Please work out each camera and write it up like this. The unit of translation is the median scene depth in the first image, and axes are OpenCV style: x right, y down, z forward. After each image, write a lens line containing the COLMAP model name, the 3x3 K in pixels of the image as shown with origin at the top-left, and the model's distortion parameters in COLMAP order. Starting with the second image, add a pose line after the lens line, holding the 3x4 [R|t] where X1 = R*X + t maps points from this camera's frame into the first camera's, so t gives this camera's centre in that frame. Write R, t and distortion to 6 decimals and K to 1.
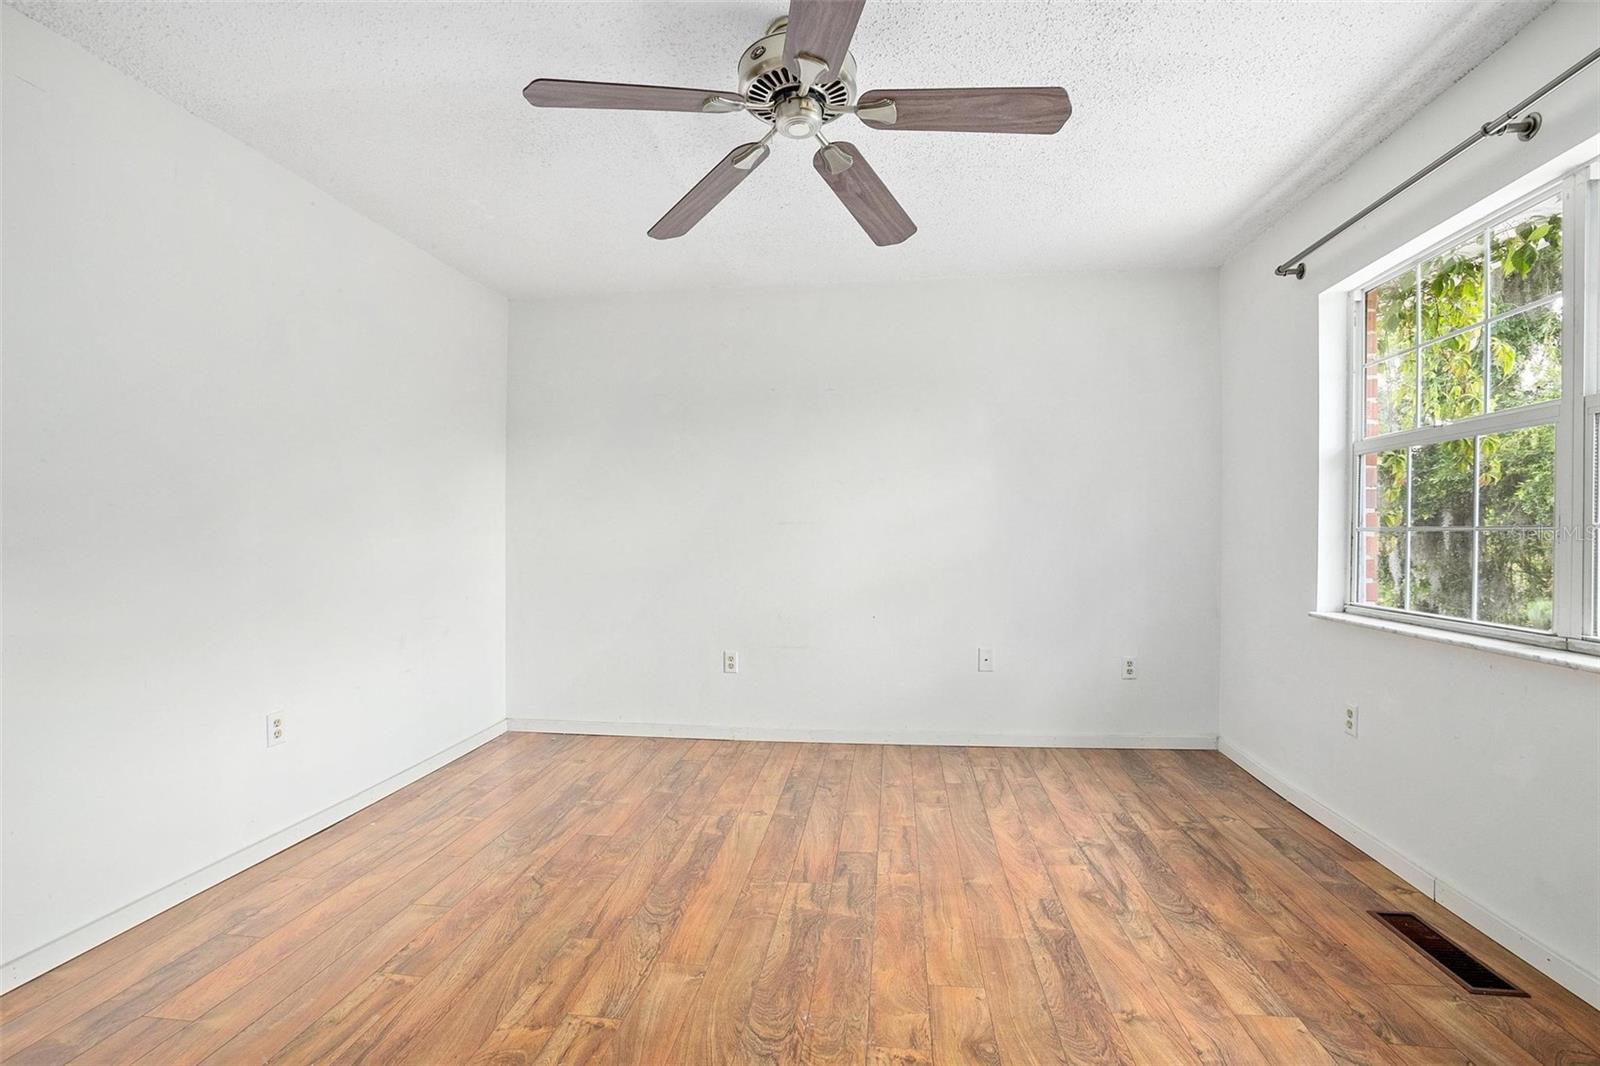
lens RADIAL K [[733.2, 0, 800.0], [0, 733.2, 533.0], [0, 0, 1]] dist [-0.059483, 0.021400]
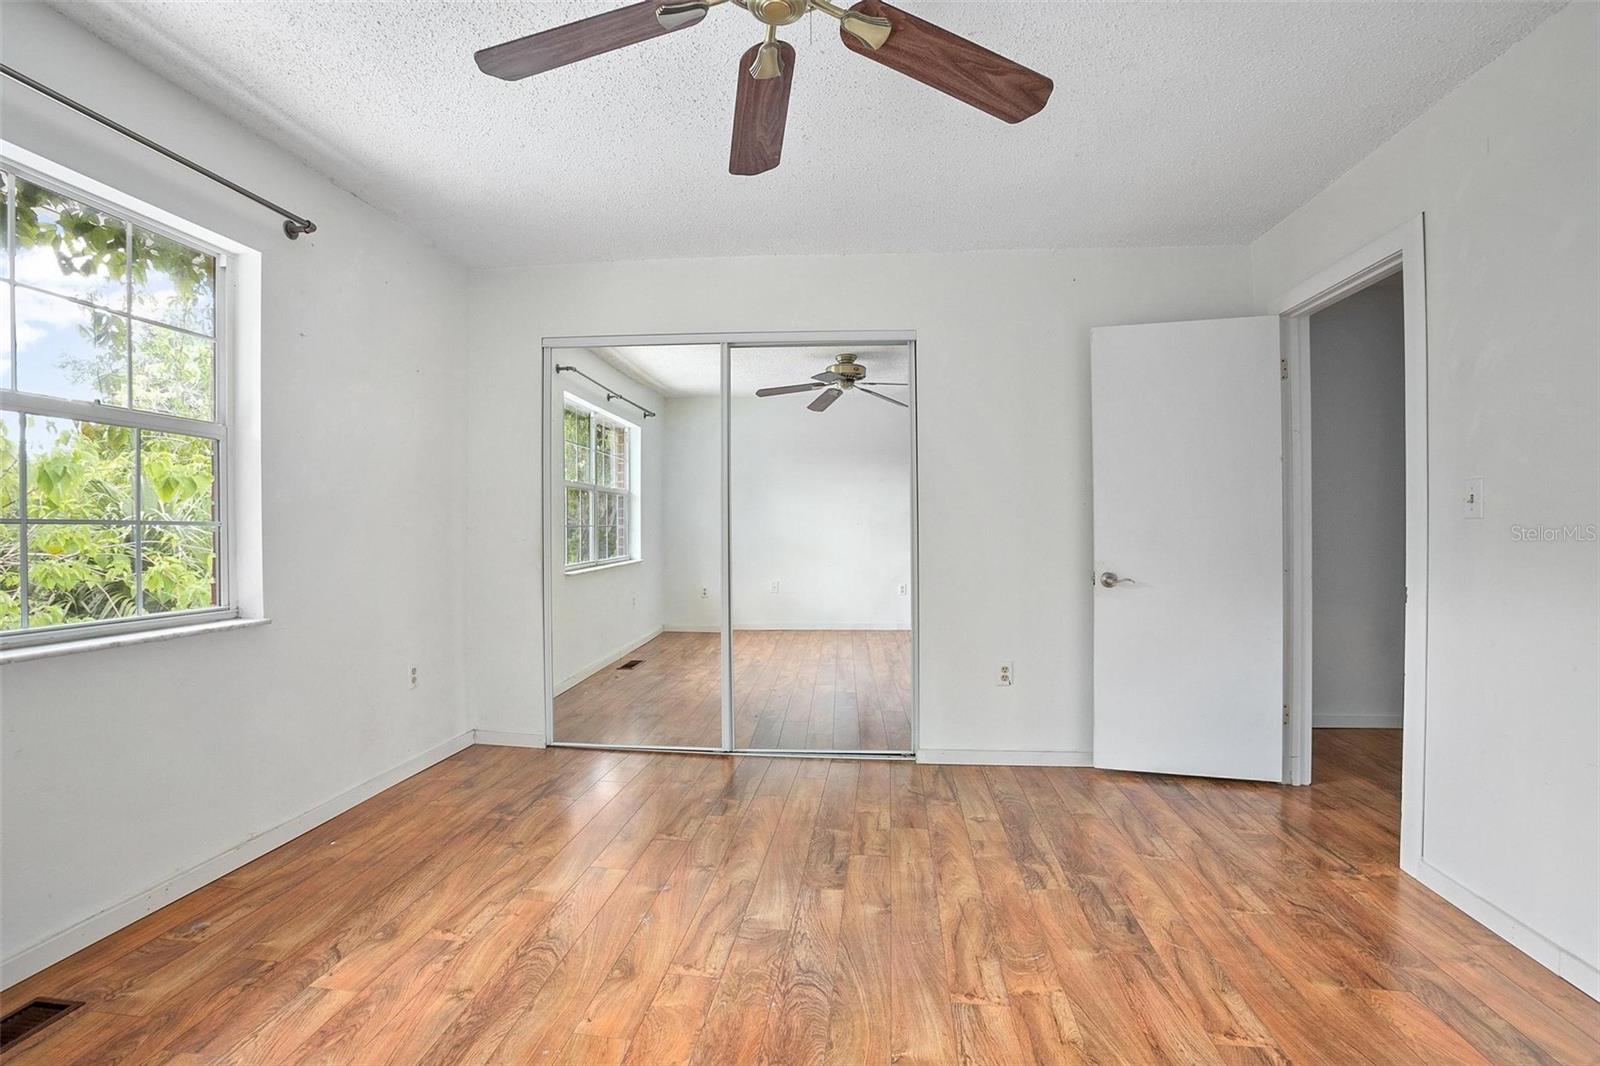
lens RADIAL K [[733.2, 0, 800.0], [0, 733.2, 533.0], [0, 0, 1]] dist [-0.059483, 0.021400]
pose [[-0.999953, -0.000105, -0.009670, -0.013998], [-0.000105, 1.000000, 0.000053, 0.004741], [0.009670, 0.000054, -0.999953, 1.376062]]
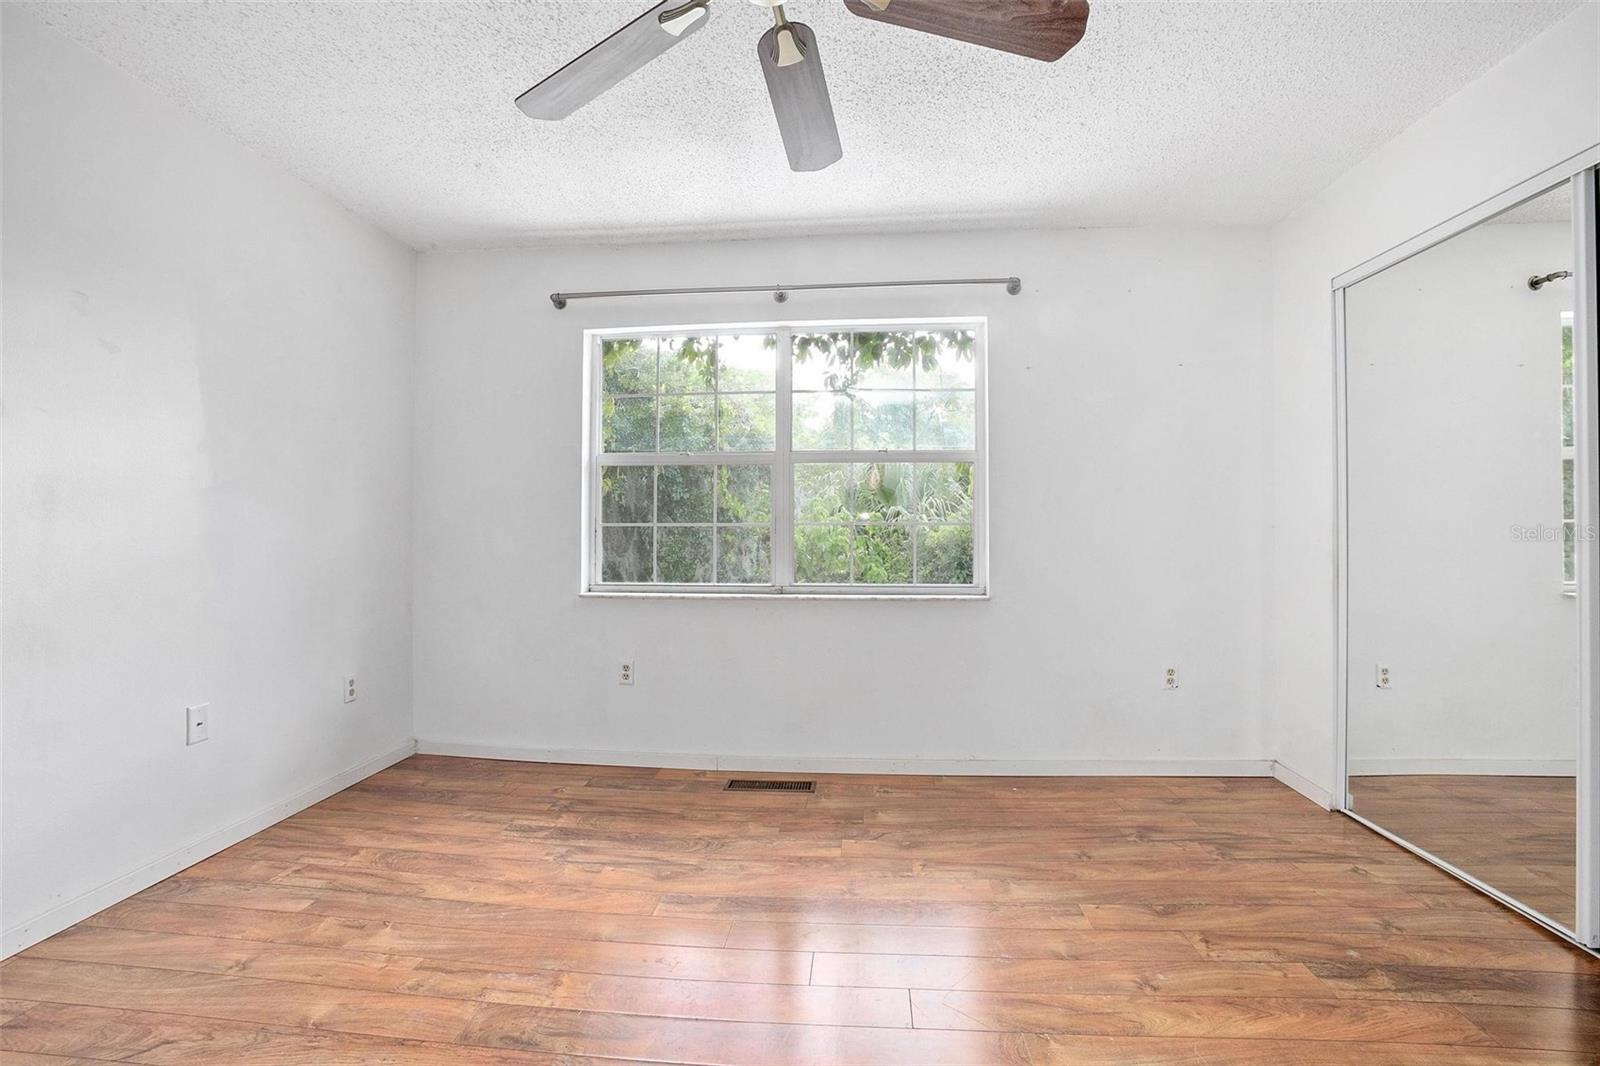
lens RADIAL K [[733.2, 0, 800.0], [0, 733.2, 533.0], [0, 0, 1]] dist [-0.059483, 0.021400]
pose [[-0.038993, 0.001769, 0.999238, -0.584986], [-0.001947, 0.999996, -0.001846, 0.012002], [-0.999238, -0.002017, -0.038989, 0.769764]]
